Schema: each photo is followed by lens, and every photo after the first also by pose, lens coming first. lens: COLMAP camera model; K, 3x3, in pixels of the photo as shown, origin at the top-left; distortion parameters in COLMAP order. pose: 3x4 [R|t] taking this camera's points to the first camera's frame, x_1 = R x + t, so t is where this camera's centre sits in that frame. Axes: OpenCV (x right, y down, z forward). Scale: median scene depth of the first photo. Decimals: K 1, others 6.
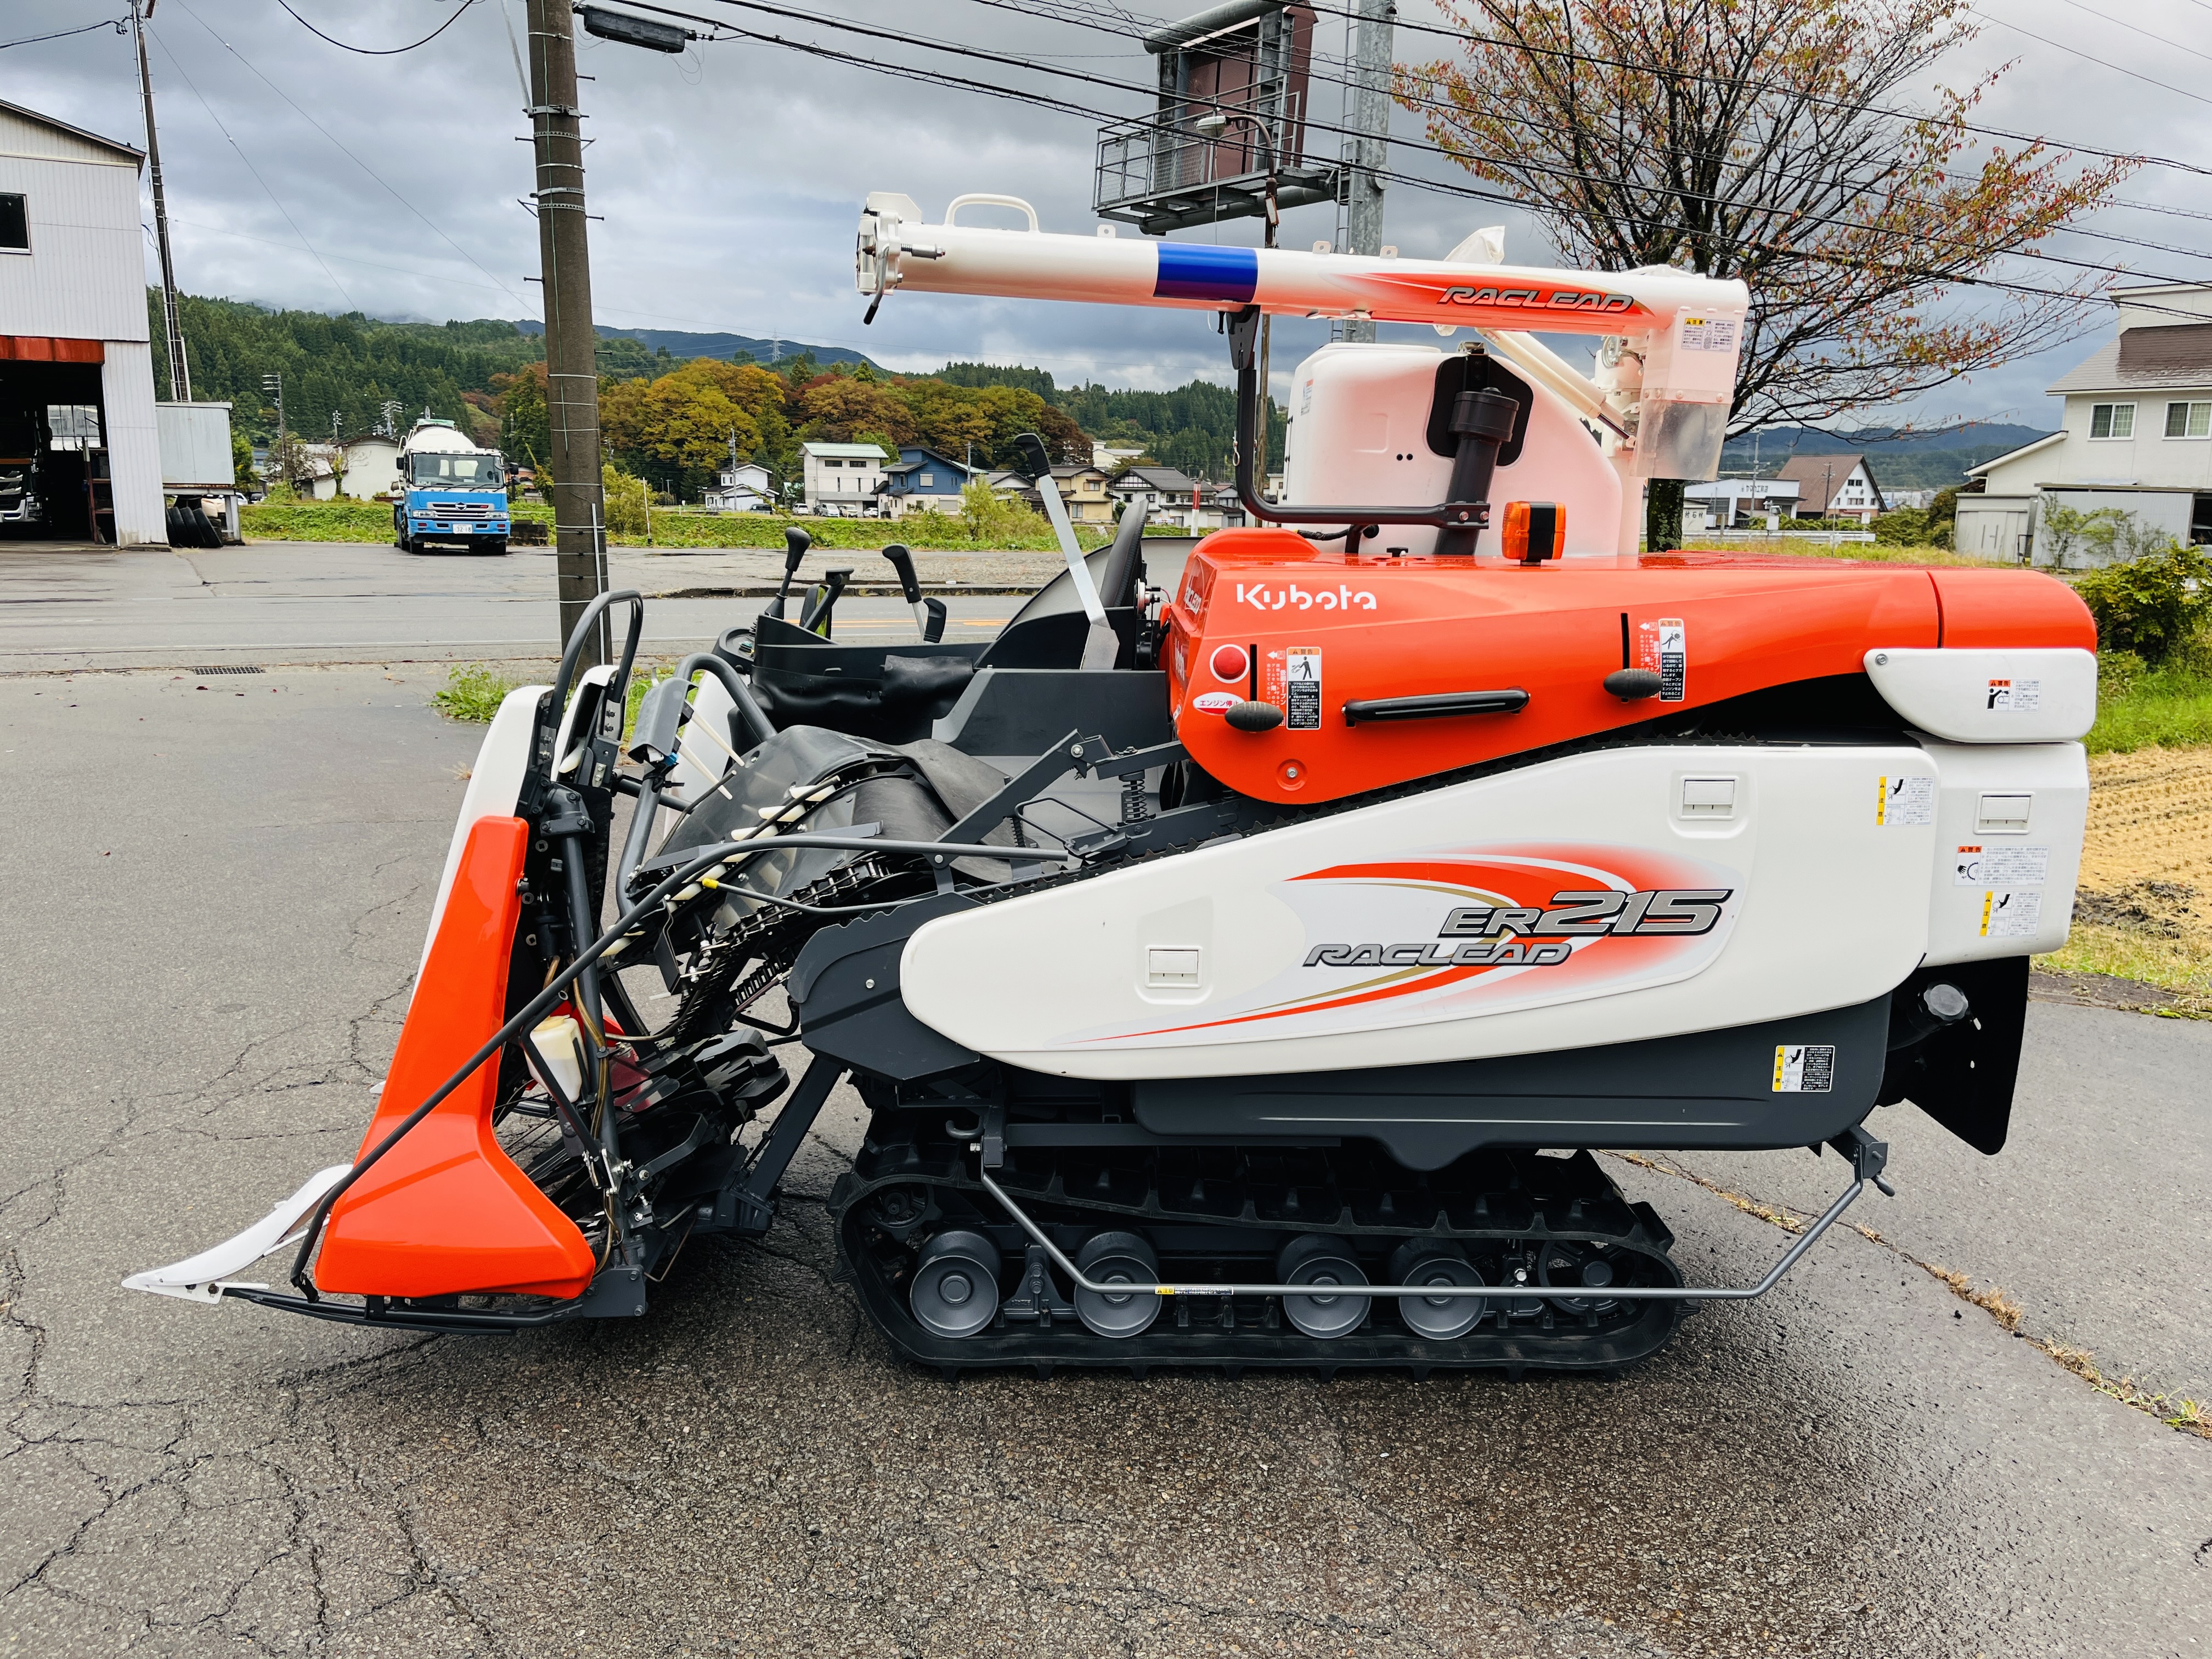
lens RADIAL K [[1627.0, 0, 1123.8], [0, 1627.0, 833.3], [0, 0, 1]] dist [0.058562, -0.088973]
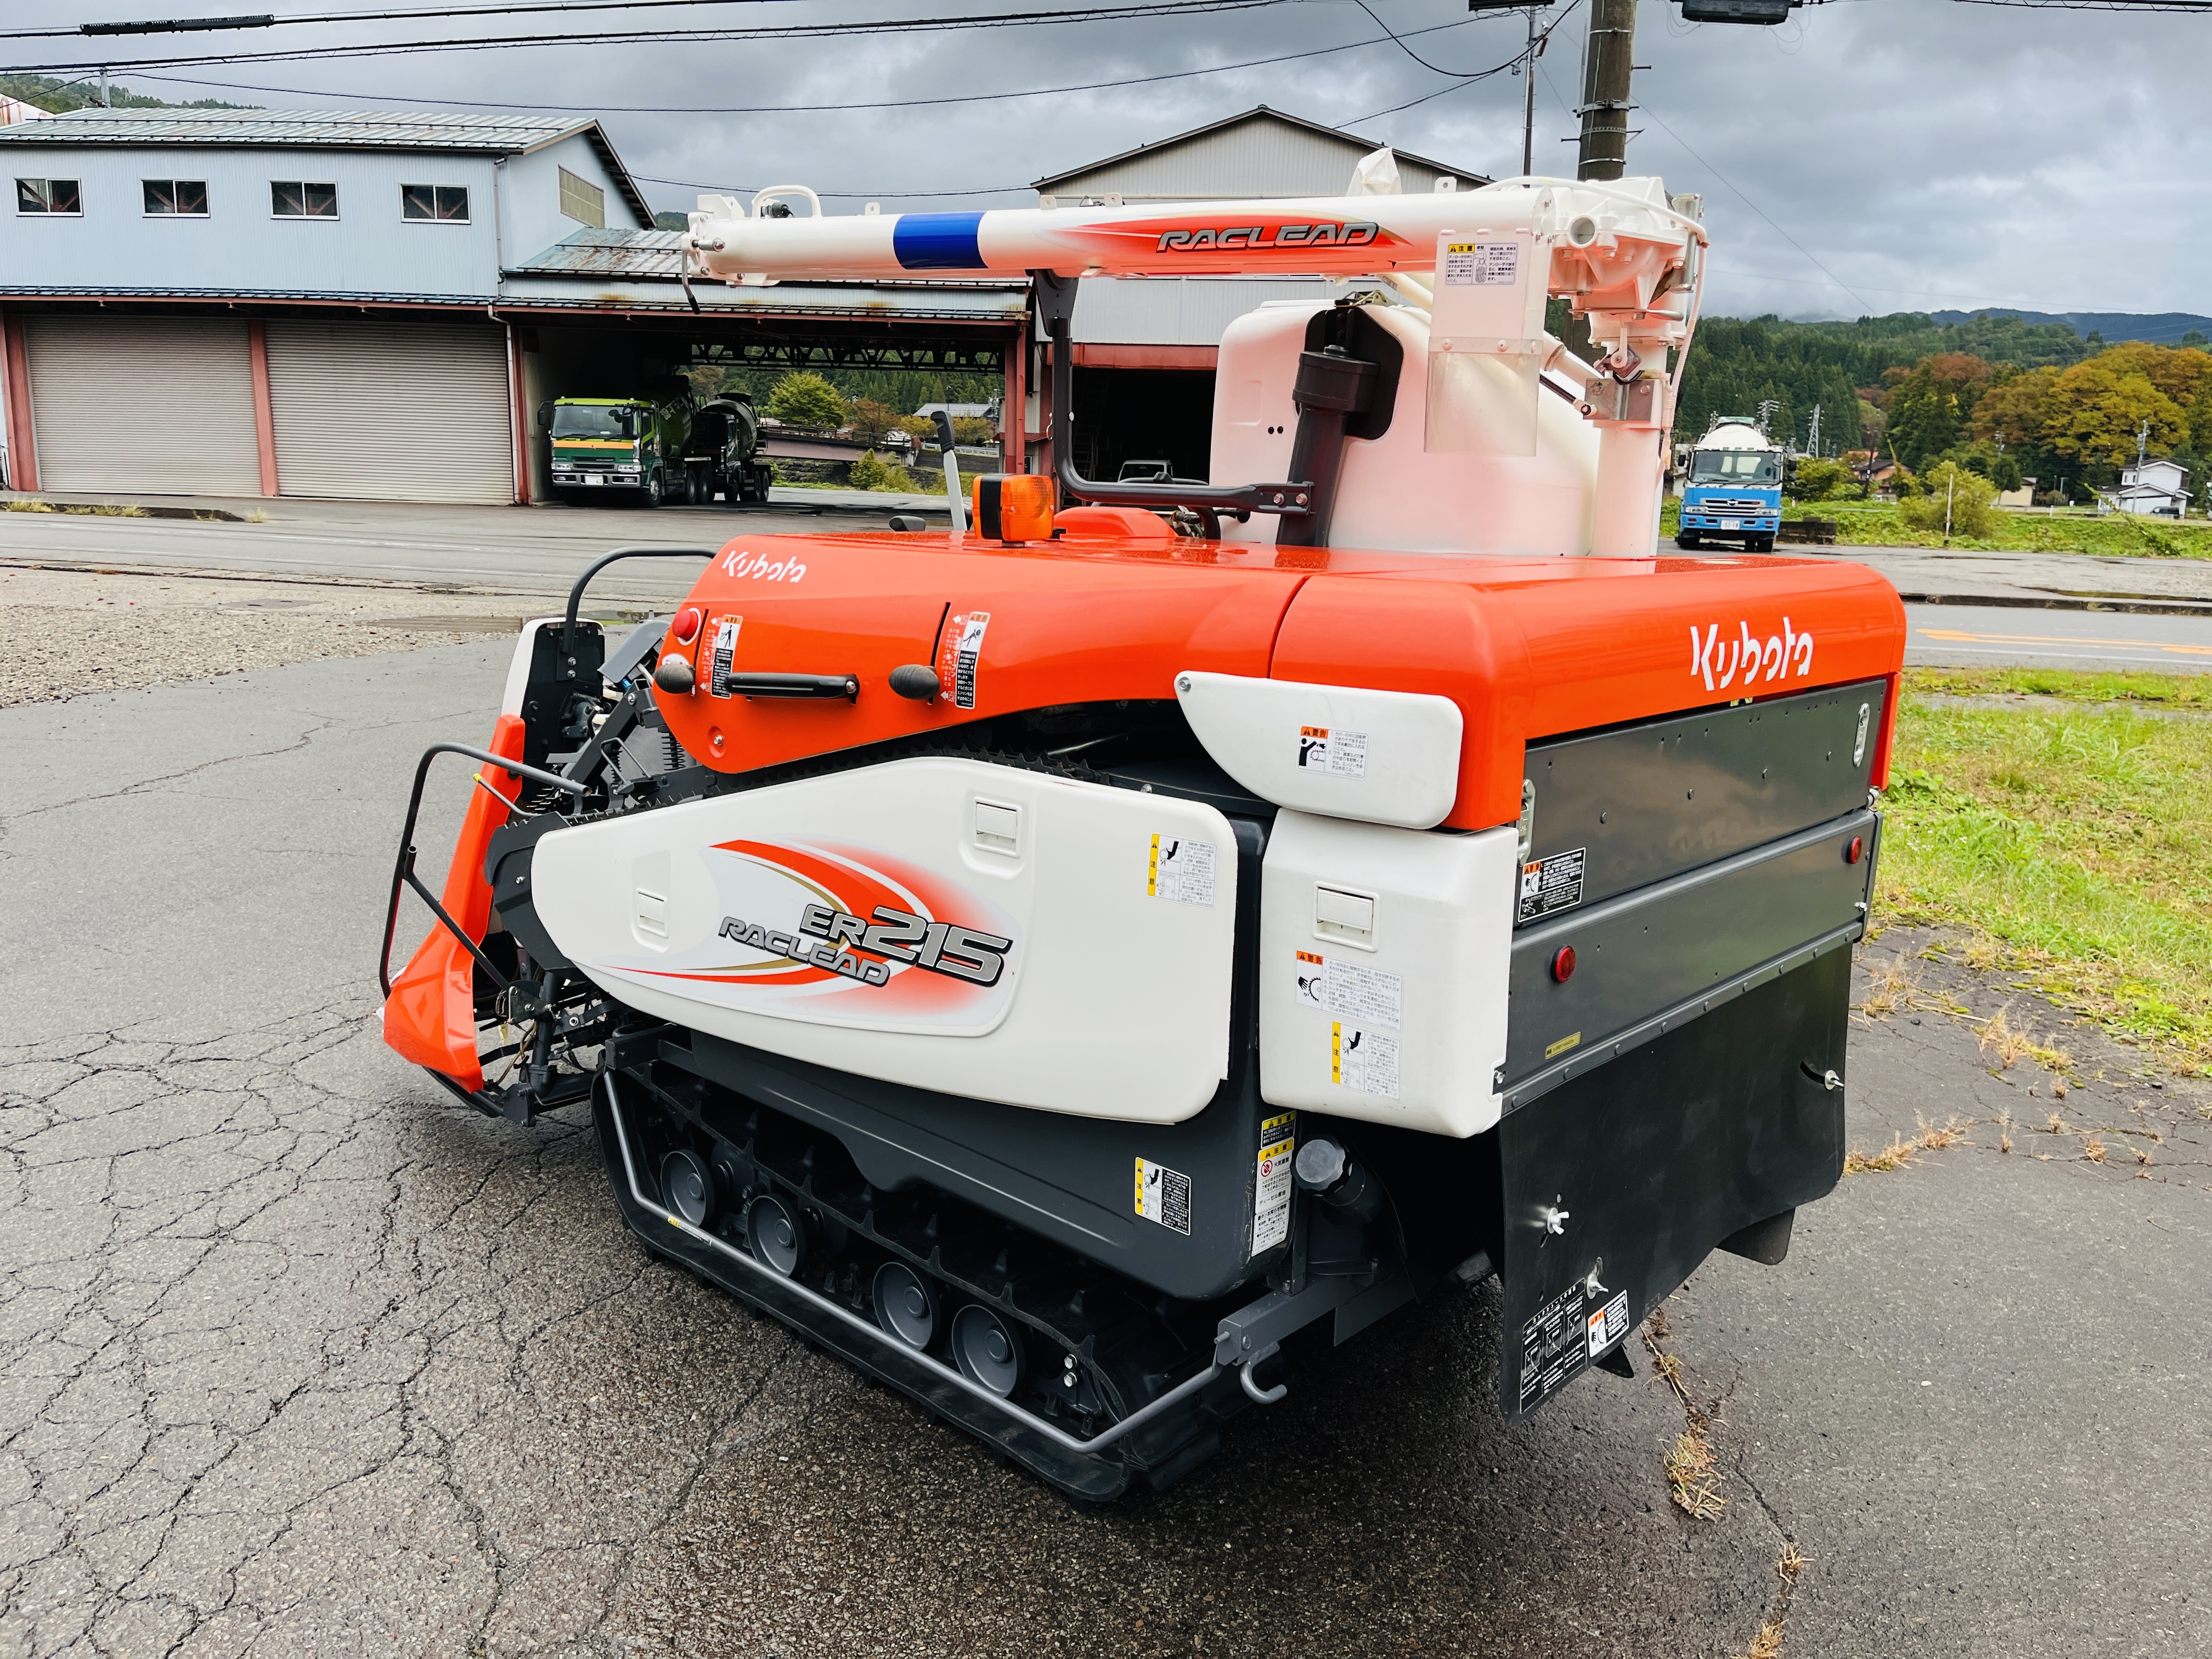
lens RADIAL K [[1627.0, 0, 1123.8], [0, 1627.0, 833.3], [0, 0, 1]] dist [0.058562, -0.088973]
pose [[0.734652, 0.151797, -0.661244, 0.103457], [-0.150649, 0.986815, 0.059162, -0.008402], [0.661506, 0.056152, 0.747834, 0.044796]]
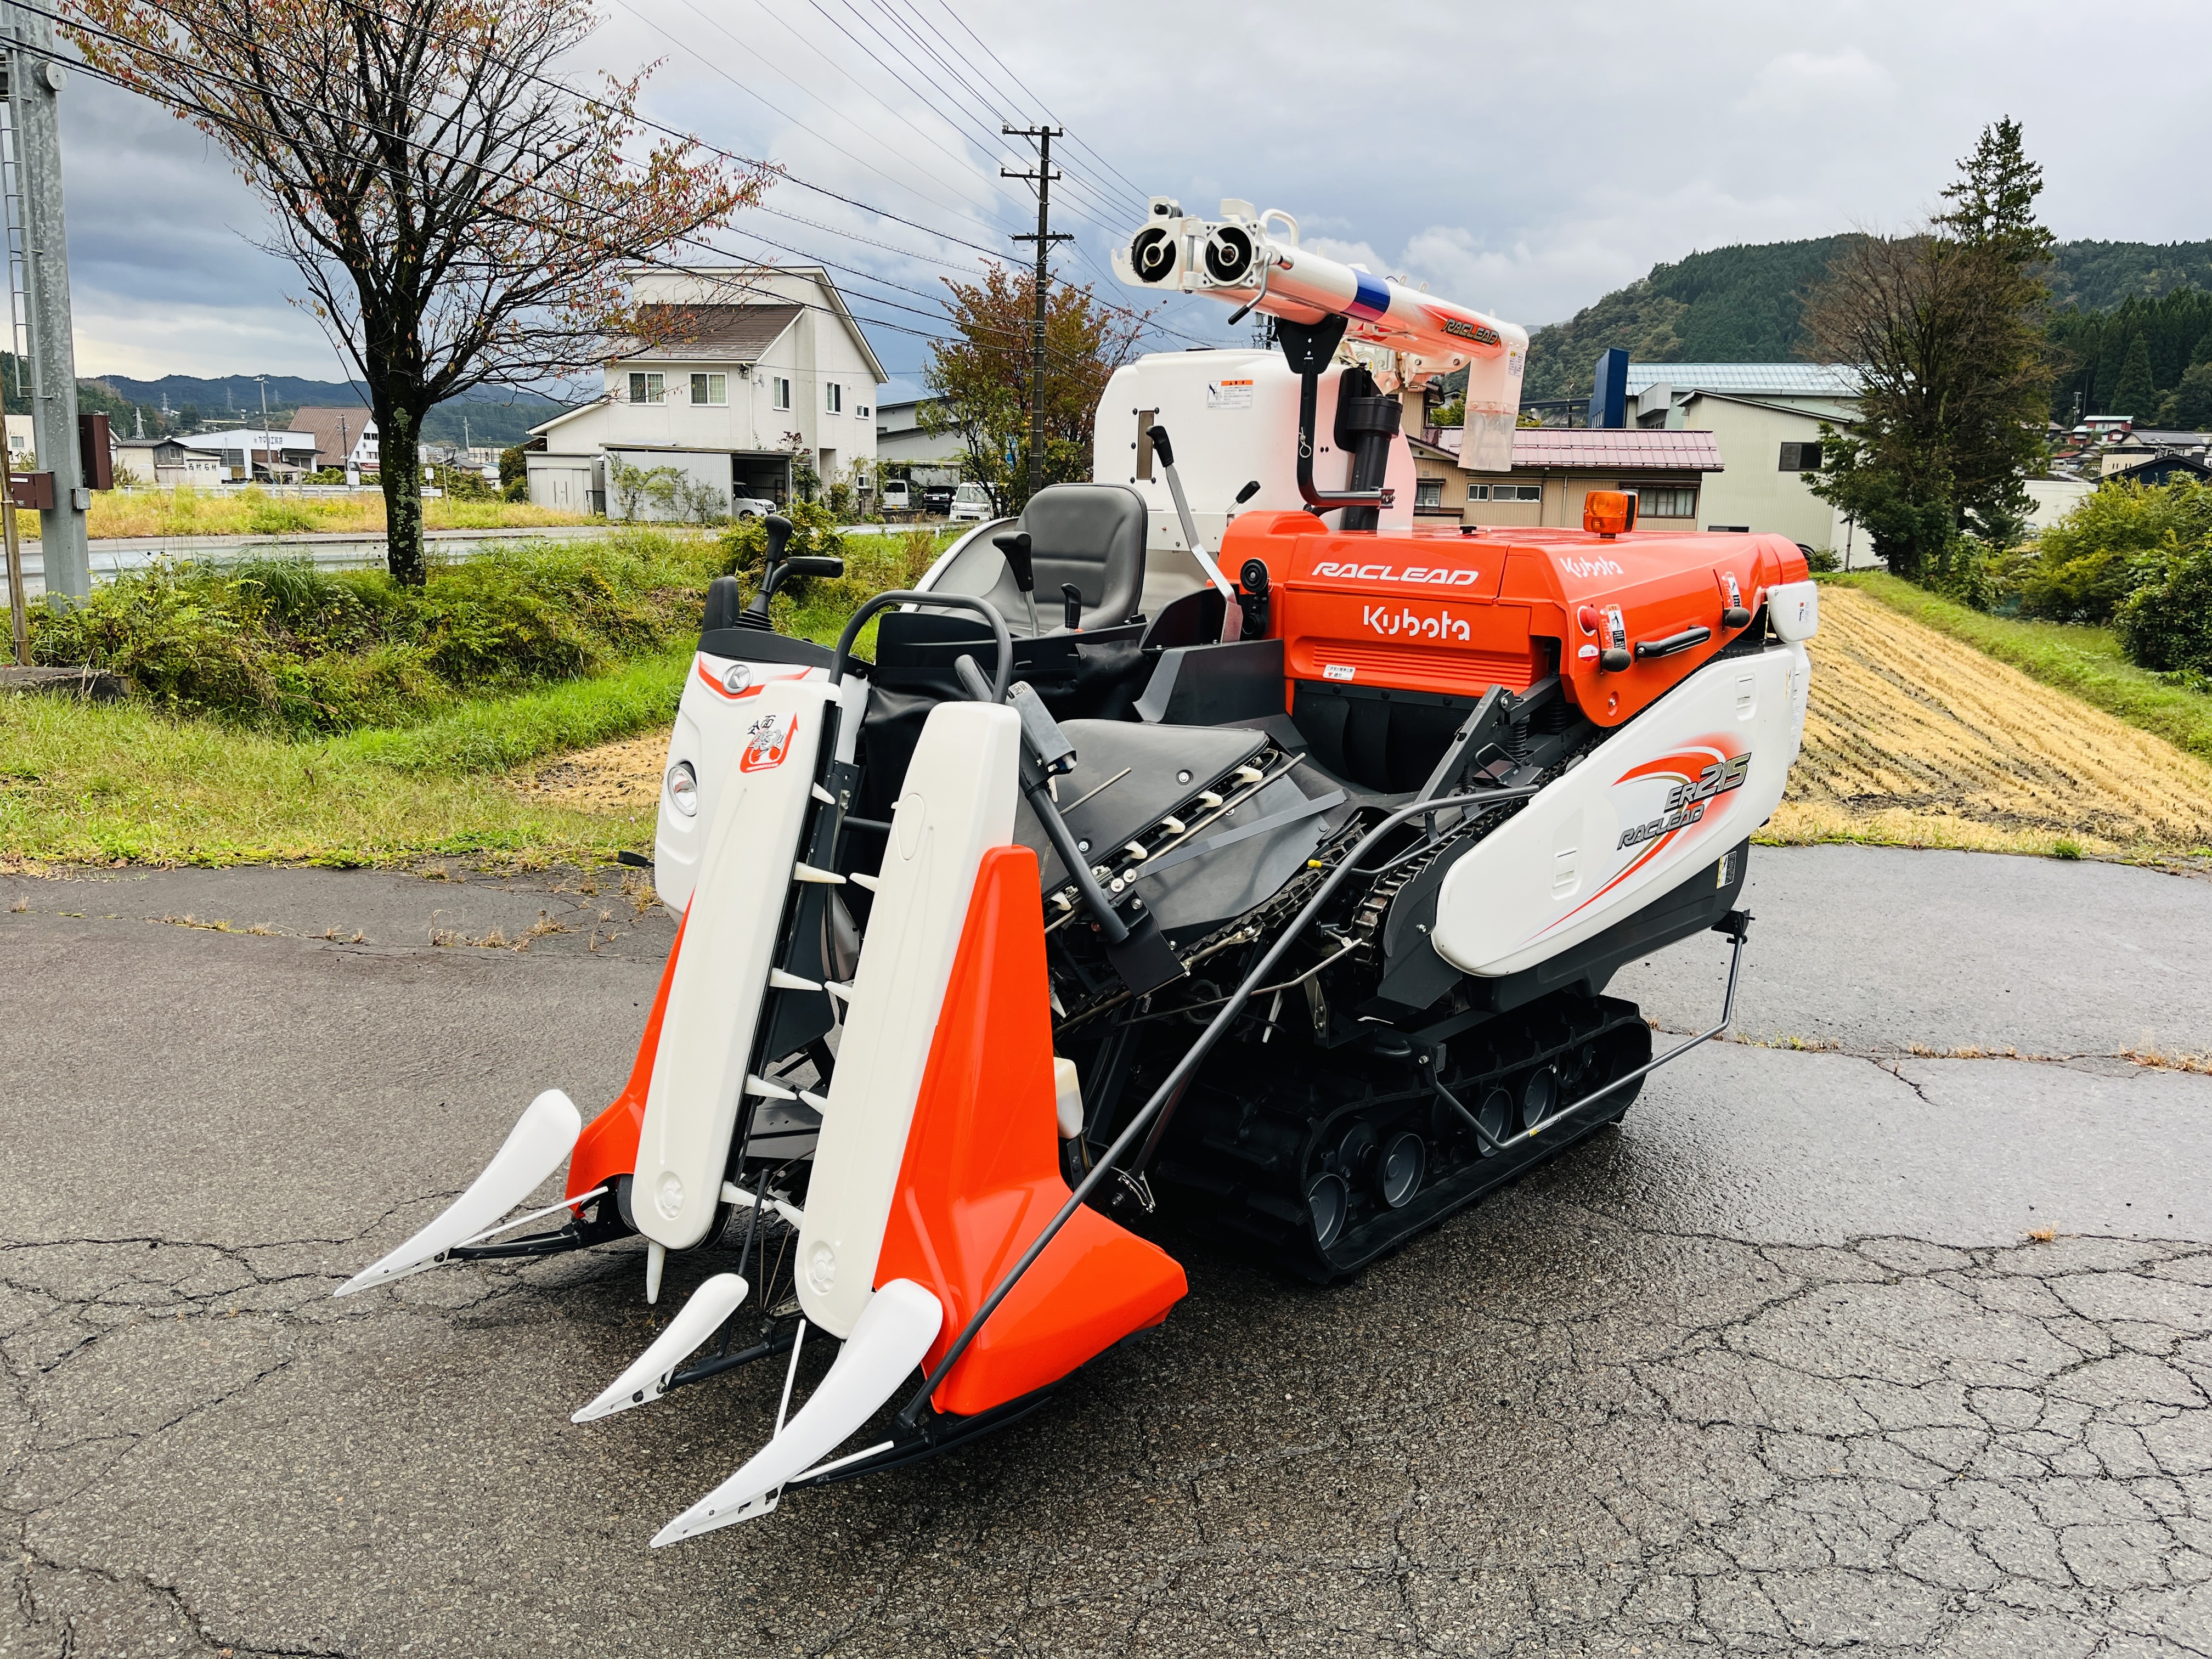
lens RADIAL K [[1623.4, 0, 1106.0], [0, 1623.4, 829.5], [0, 0, 1]] dist [0.049518, -0.083917]
pose [[0.685101, -0.152616, 0.712281, -0.119963], [0.134737, 0.987484, 0.081987, -0.010594], [-0.715879, 0.039802, 0.697089, 0.041665]]
